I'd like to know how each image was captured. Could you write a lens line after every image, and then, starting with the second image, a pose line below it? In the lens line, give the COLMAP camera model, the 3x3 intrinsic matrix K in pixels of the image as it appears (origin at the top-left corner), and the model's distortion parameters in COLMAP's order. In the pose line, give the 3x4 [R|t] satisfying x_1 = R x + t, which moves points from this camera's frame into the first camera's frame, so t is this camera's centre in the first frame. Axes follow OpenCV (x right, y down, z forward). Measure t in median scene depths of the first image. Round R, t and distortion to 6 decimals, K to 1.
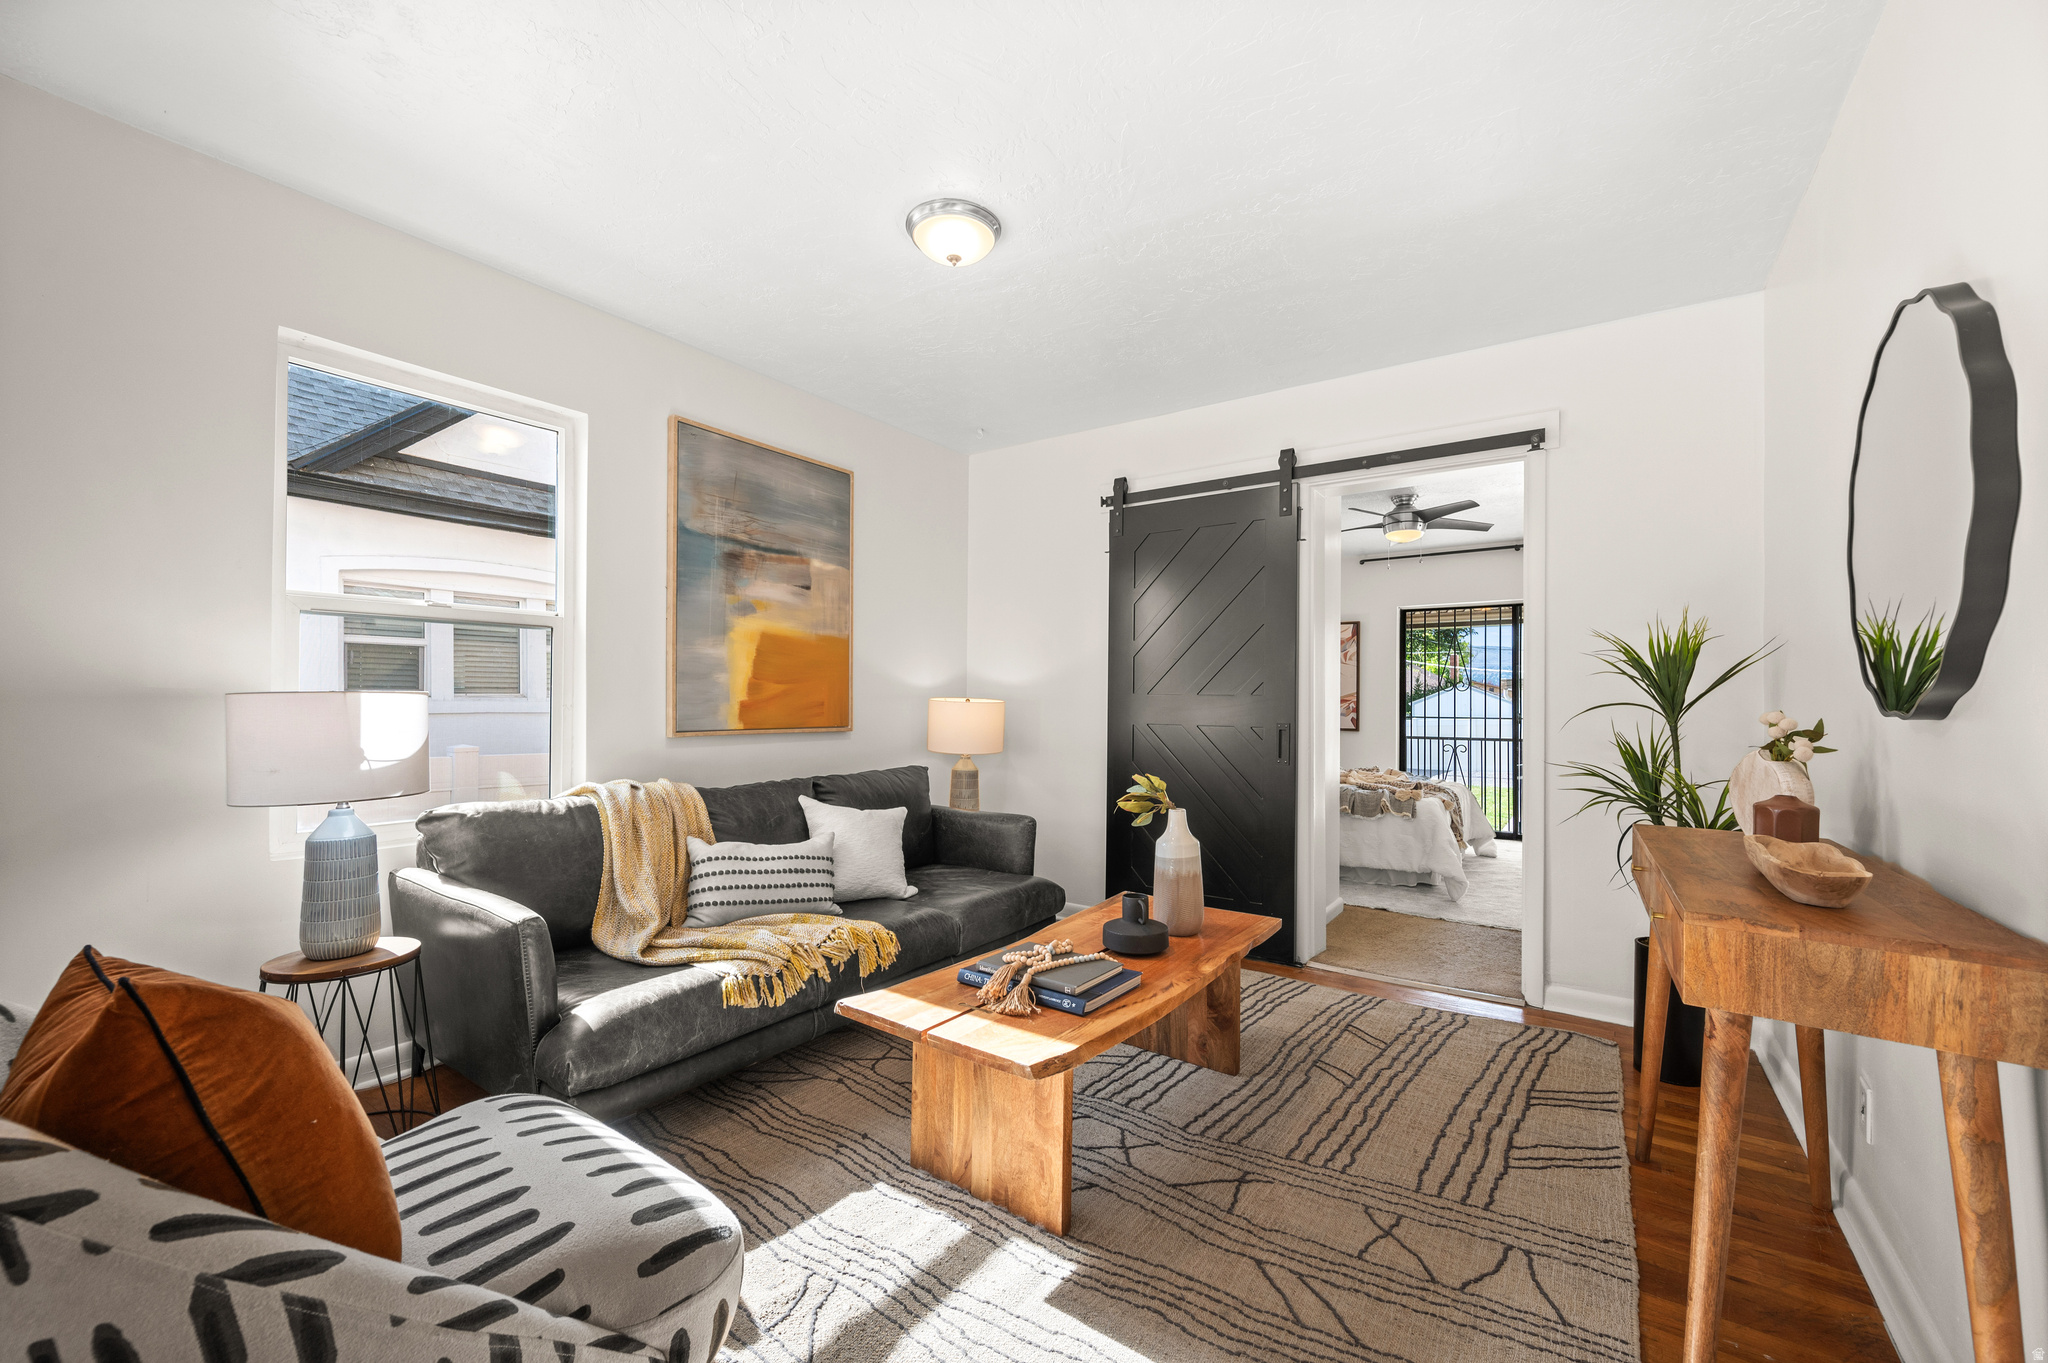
lens RADIAL K [[823.6, 0, 1032.1], [0, 823.6, 691.1], [0, 0, 1]] dist [-0.001233, -0.000006]
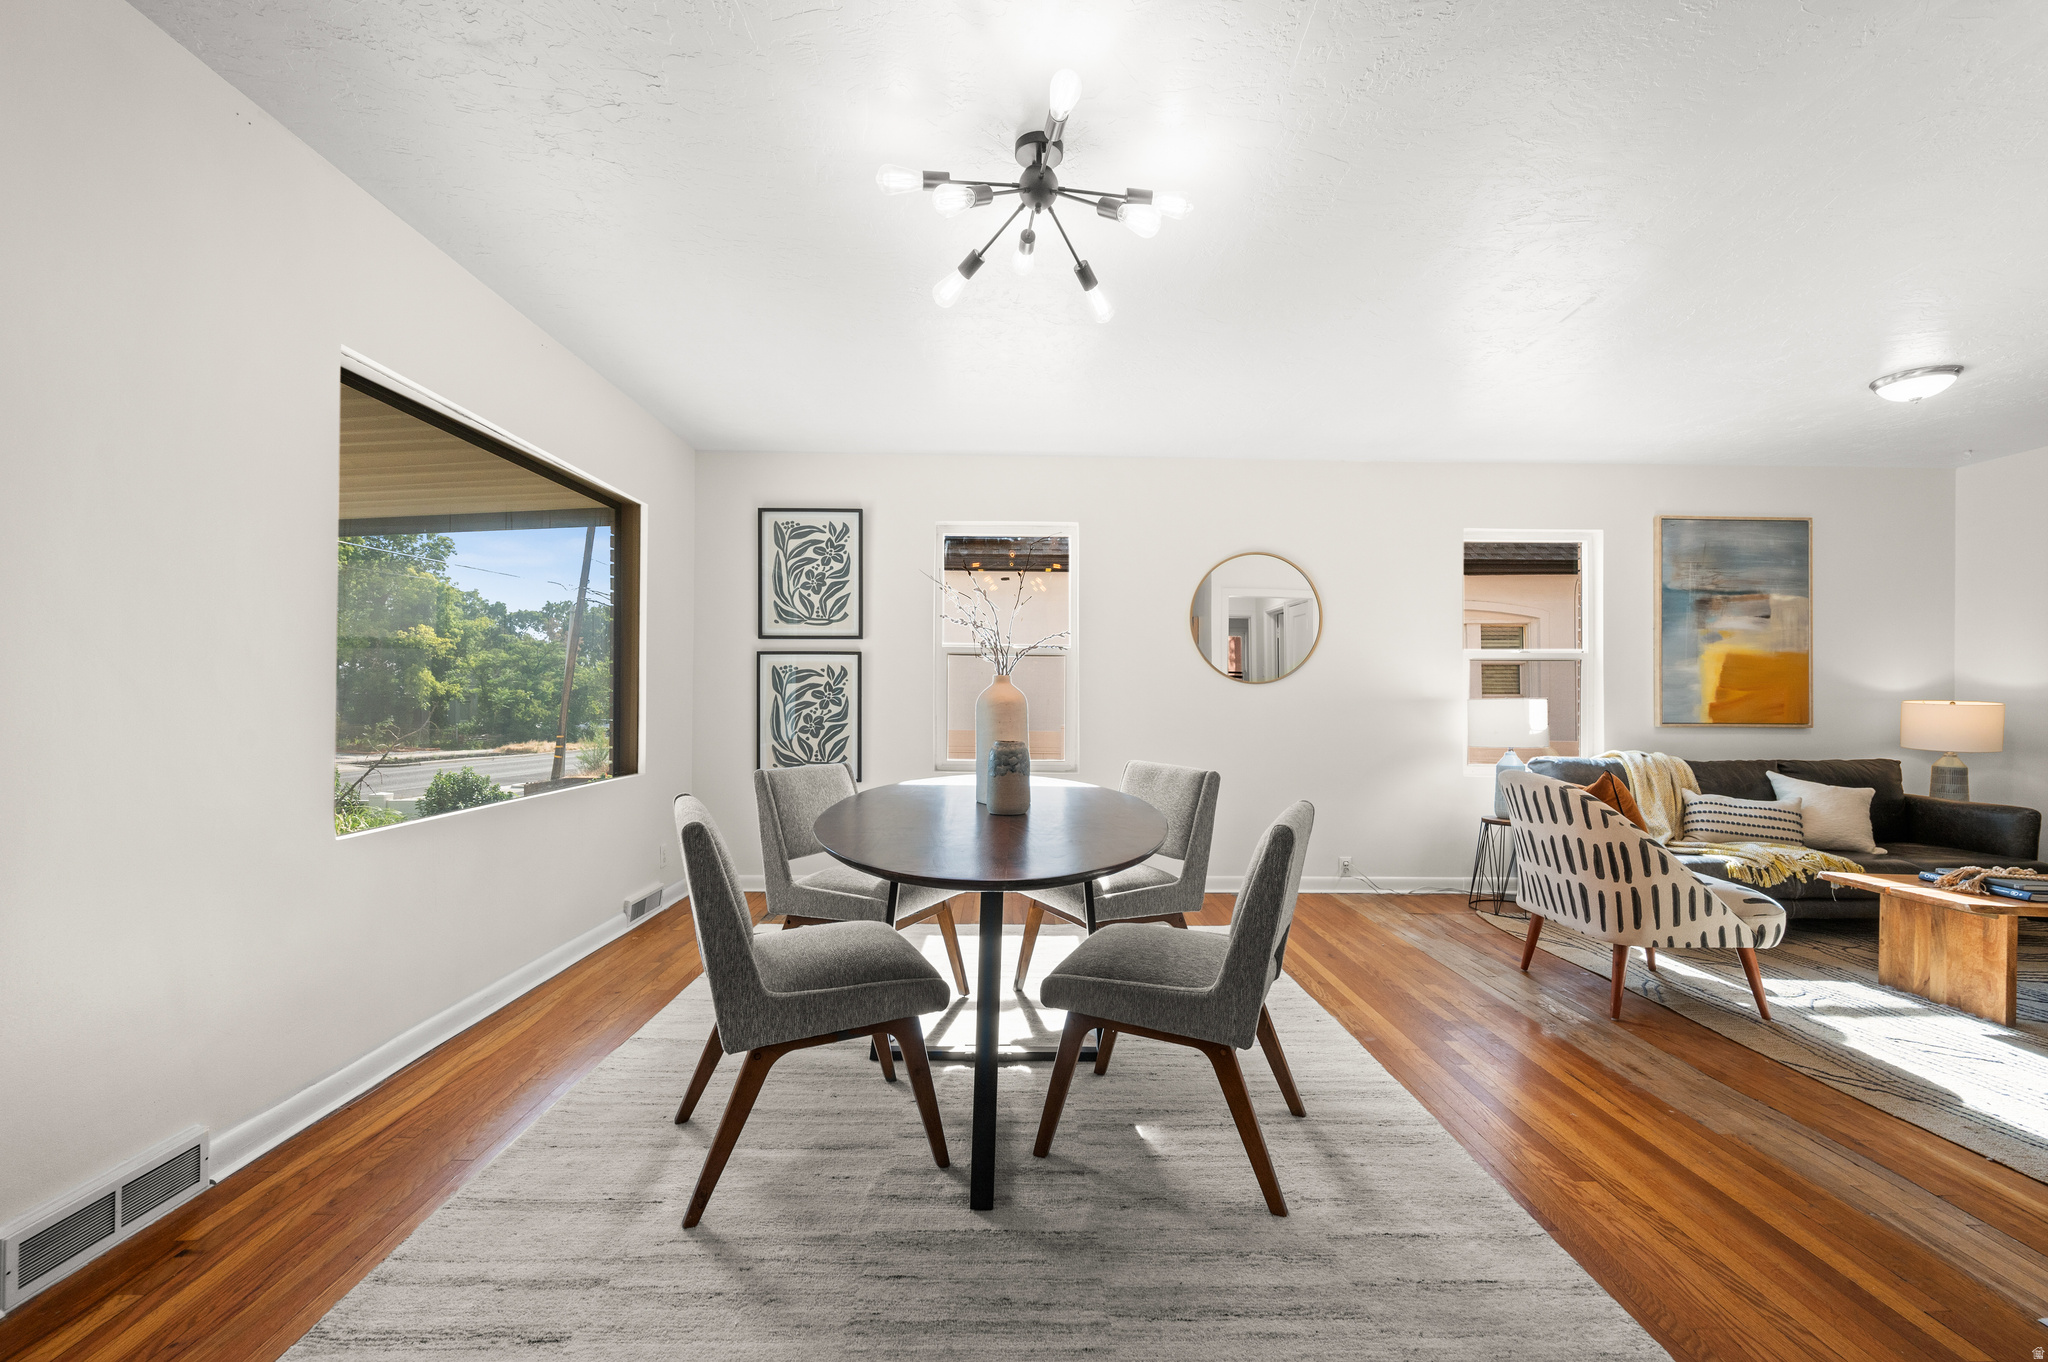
lens RADIAL K [[857.1, 0, 1025.0], [0, 857.1, 695.8], [0, 0, 1]] dist [0.003173, 0.000122]
pose [[0.595984, -0.005515, -0.802978, 0.141292], [0.008505, 0.999964, -0.000555, -0.010566], [0.802951, -0.006498, 0.596009, -0.898142]]
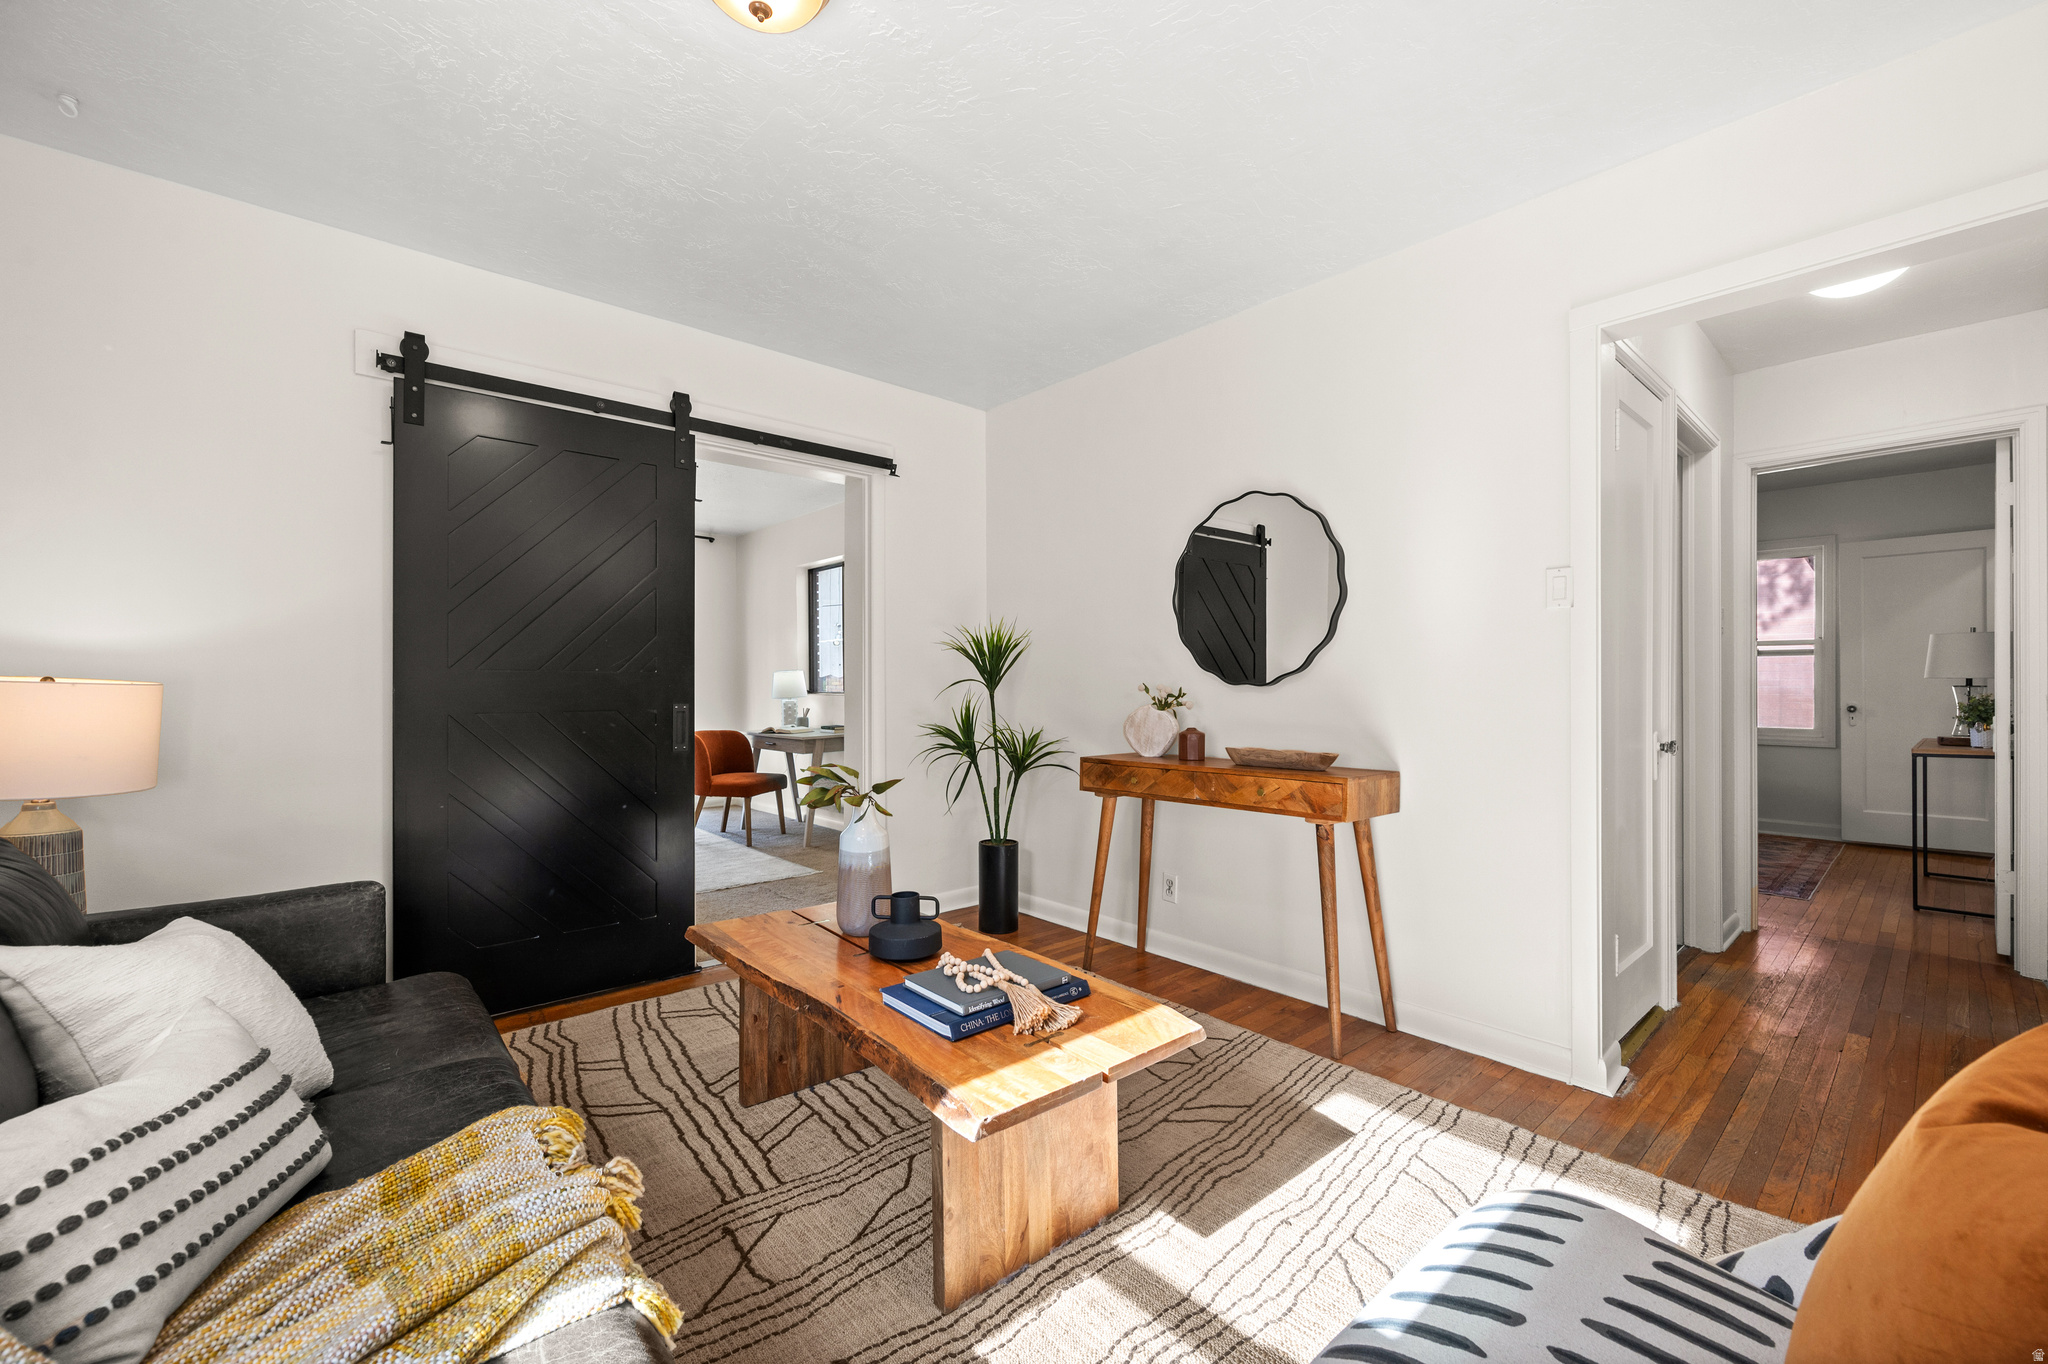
lens RADIAL K [[837.6, 0, 1026.4], [0, 837.6, 681.7], [0, 0, 1]] dist [-0.001373, -0.000154]
pose [[0.225045, -0.007959, 0.974316, -0.543095], [-0.008218, 0.999916, 0.010067, 0.003531], [-0.974314, -0.010272, 0.224961, 0.490162]]
